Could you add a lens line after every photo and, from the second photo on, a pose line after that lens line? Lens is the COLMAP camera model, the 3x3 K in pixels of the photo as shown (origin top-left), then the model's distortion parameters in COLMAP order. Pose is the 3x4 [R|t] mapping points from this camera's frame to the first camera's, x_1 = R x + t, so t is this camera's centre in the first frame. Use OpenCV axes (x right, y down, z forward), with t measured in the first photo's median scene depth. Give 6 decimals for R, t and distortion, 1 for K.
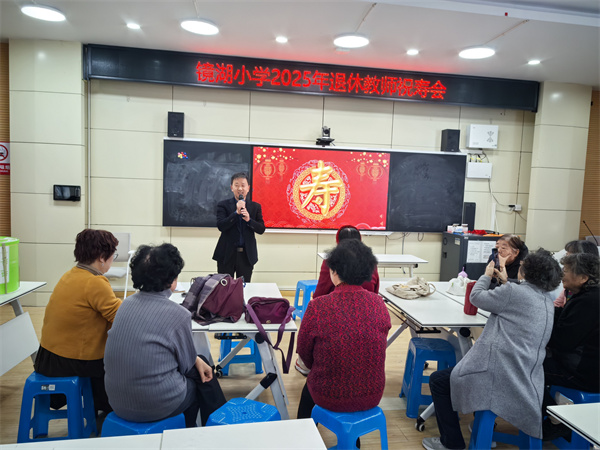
lens RADIAL K [[445.4, 0, 300.0], [0, 445.4, 225.0], [0, 0, 1]] dist [0.034000, -0.003209]
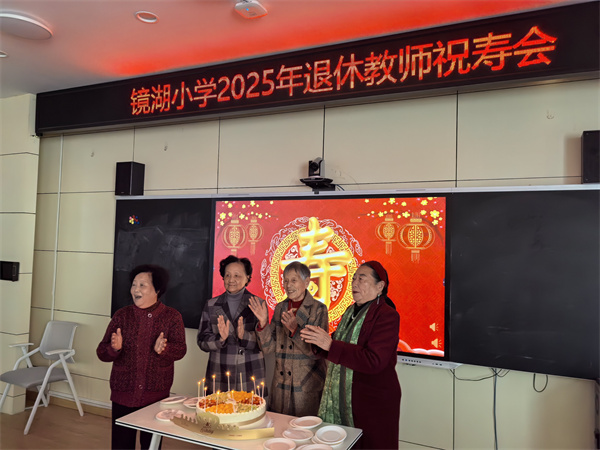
lens RADIAL K [[475.4, 0, 300.0], [0, 475.4, 225.0], [0, 0, 1]] dist [0.088775, -0.132149]
pose [[0.817055, -0.041464, -0.575068, 0.385088], [-0.055392, 0.987152, -0.149877, -0.044608], [0.573893, 0.154311, 0.804260, 0.513650]]
